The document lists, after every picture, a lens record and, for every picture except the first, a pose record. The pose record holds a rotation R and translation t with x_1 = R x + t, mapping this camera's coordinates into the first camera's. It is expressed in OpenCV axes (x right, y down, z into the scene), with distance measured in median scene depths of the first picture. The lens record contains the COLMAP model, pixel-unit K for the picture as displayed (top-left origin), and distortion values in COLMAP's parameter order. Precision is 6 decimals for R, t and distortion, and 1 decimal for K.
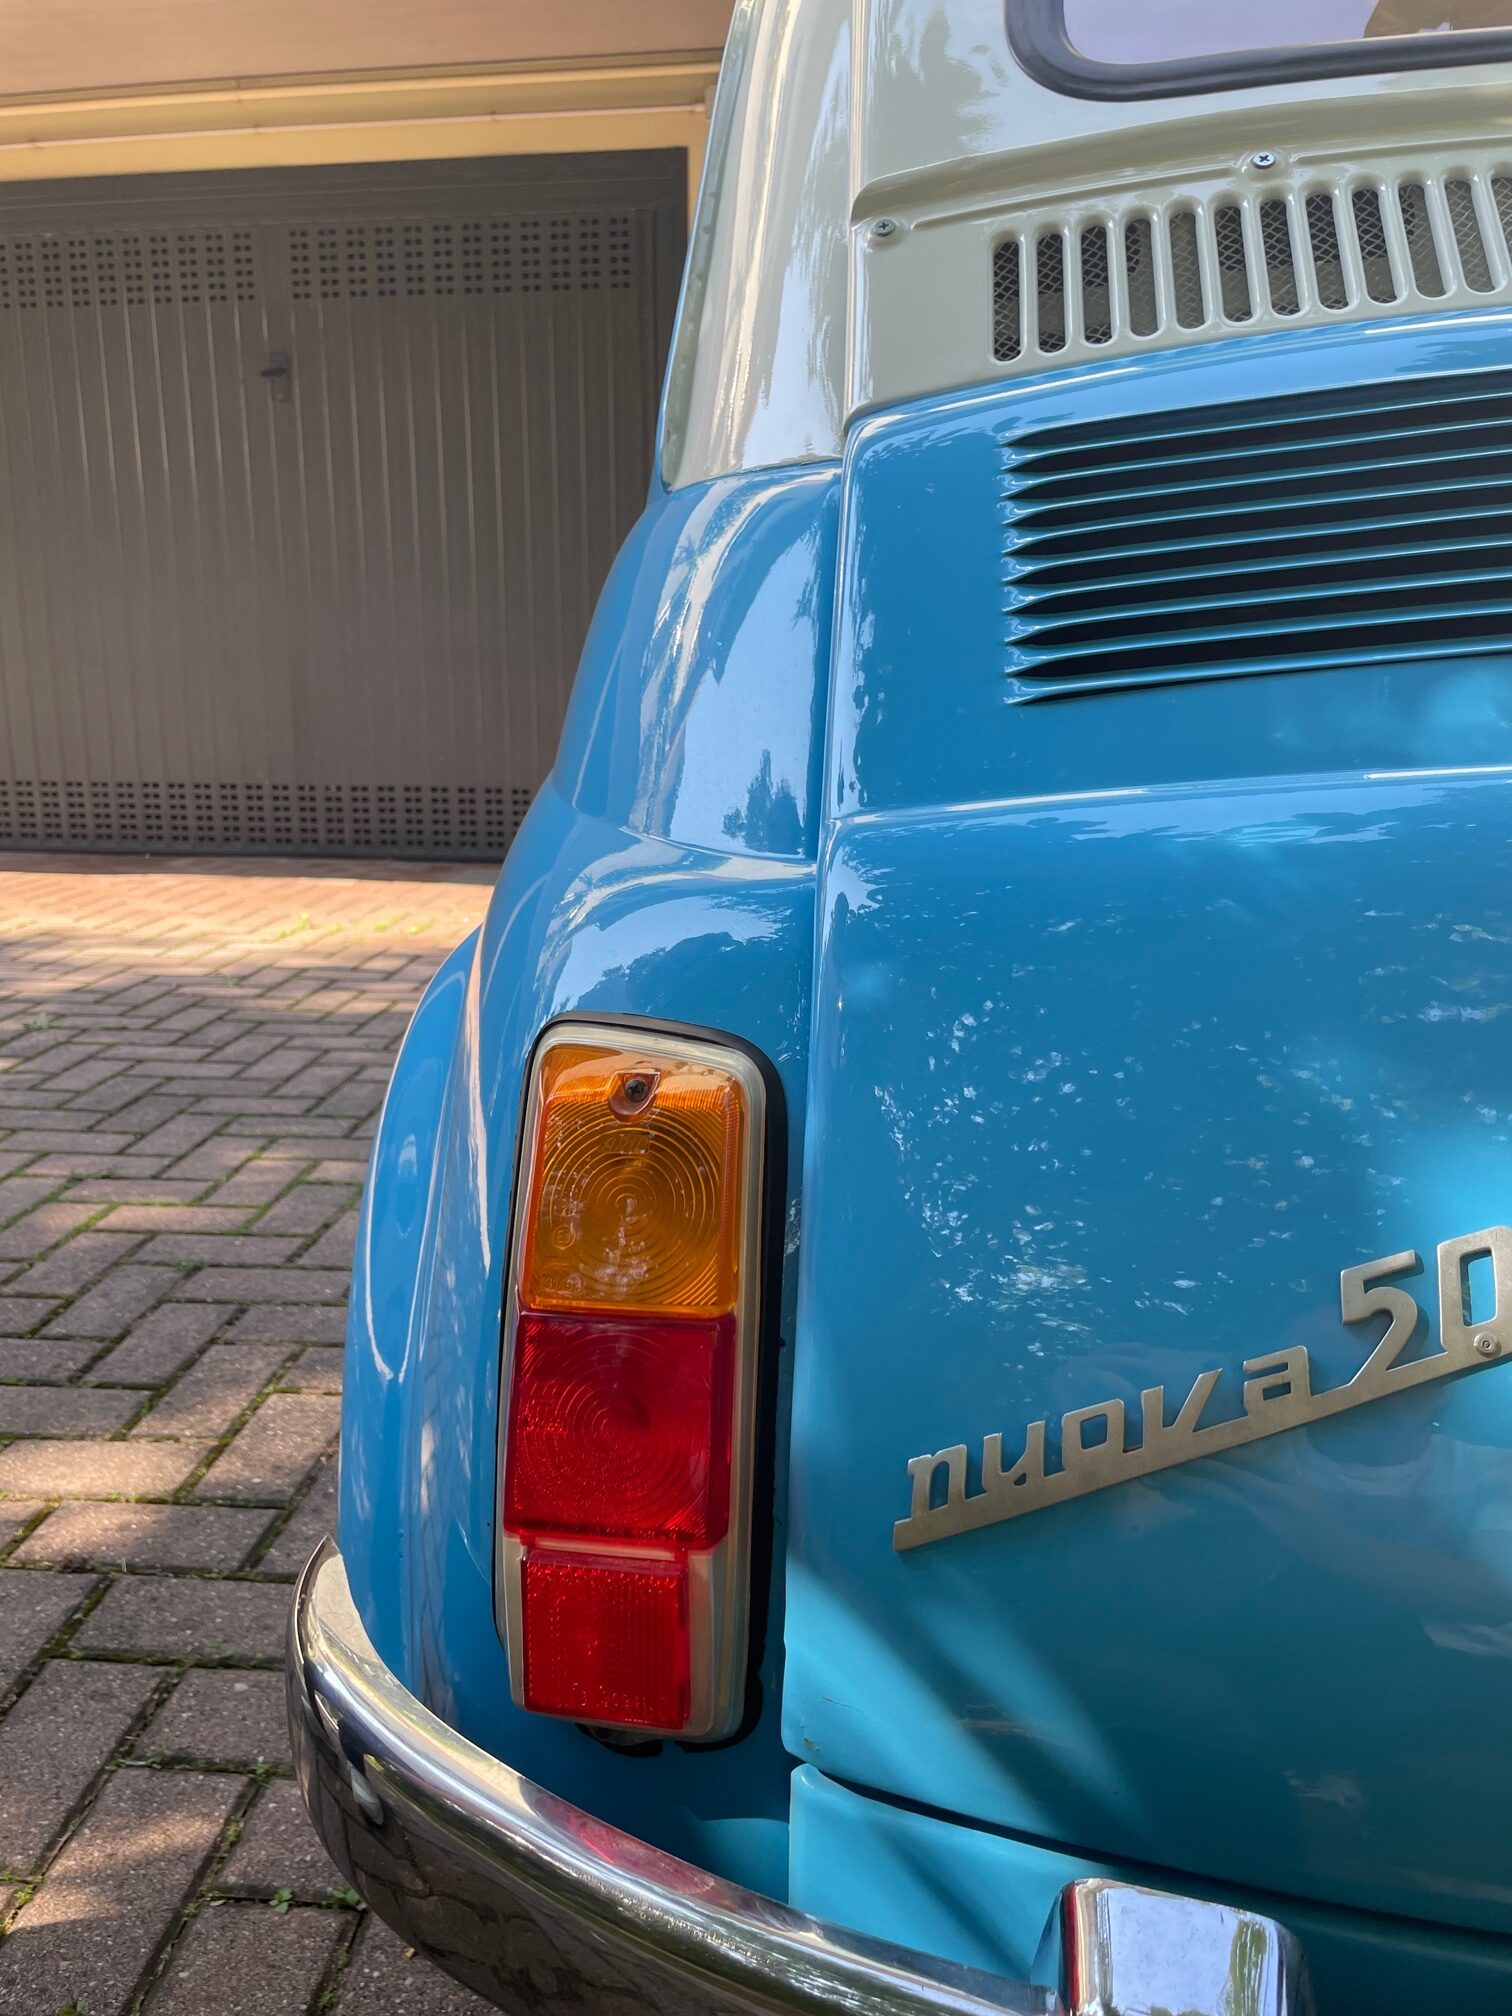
lens RADIAL K [[1504.9, 0, 756.0], [0, 1504.9, 1008.0], [0, 0, 1]] dist [0.087925, -0.119013]
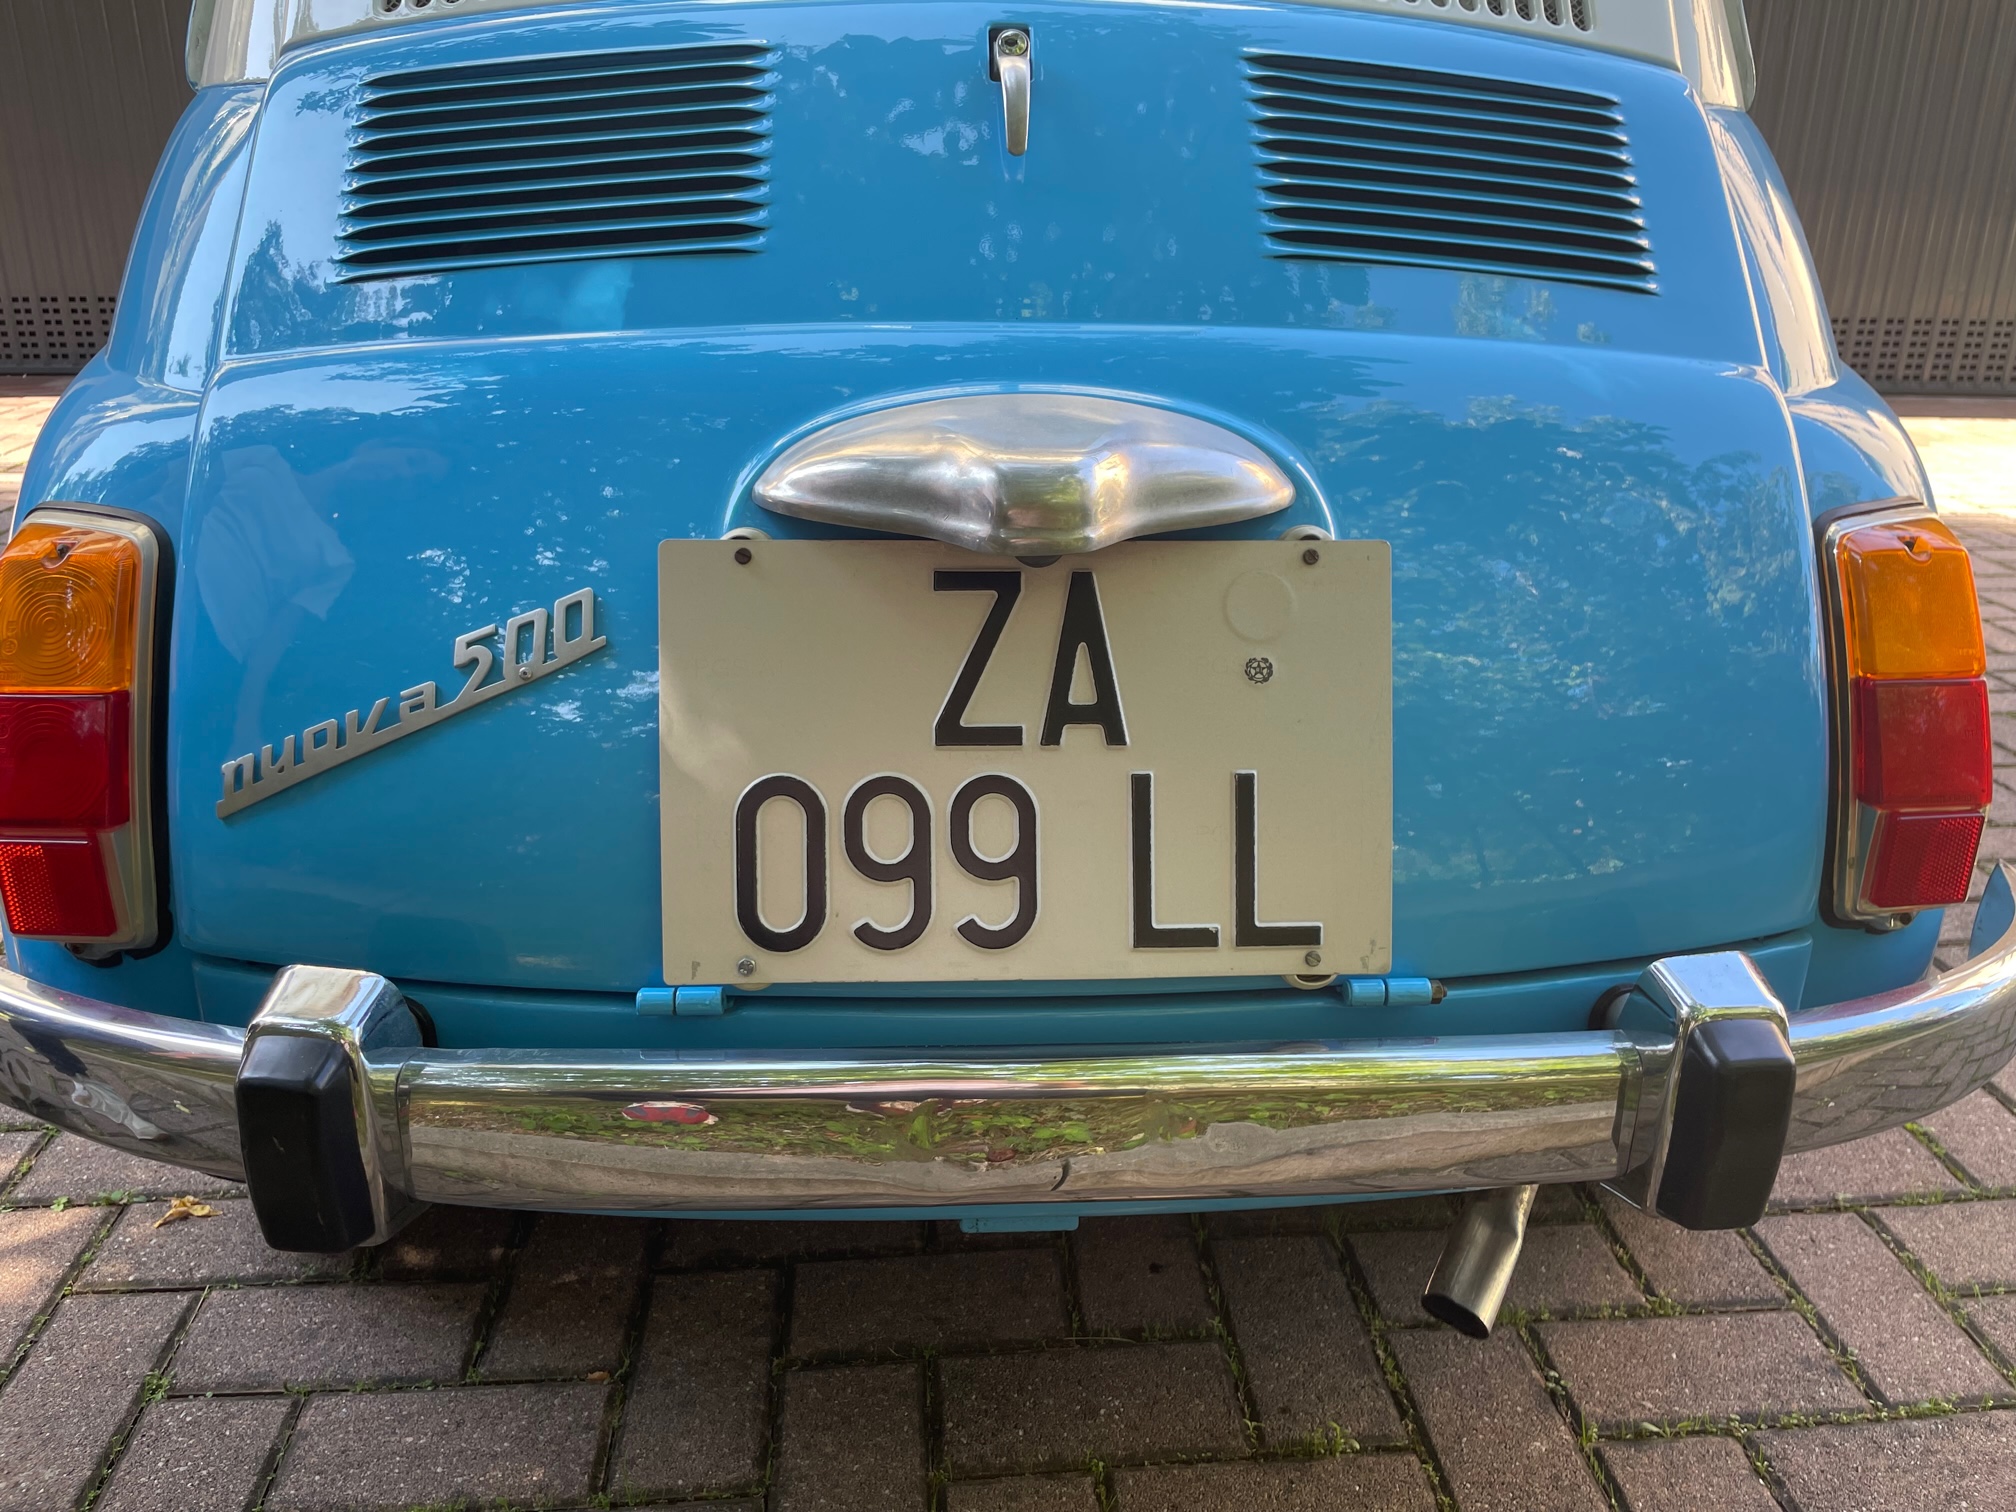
lens RADIAL K [[1504.9, 0, 1008.0], [0, 1504.9, 756.0], [0, 0, 1]] dist [0.087925, -0.119013]
pose [[0.987887, -0.050497, 0.146727, 0.684052], [0.027589, 0.987662, 0.154154, 0.051629], [-0.152701, -0.148238, 0.977092, -0.742940]]
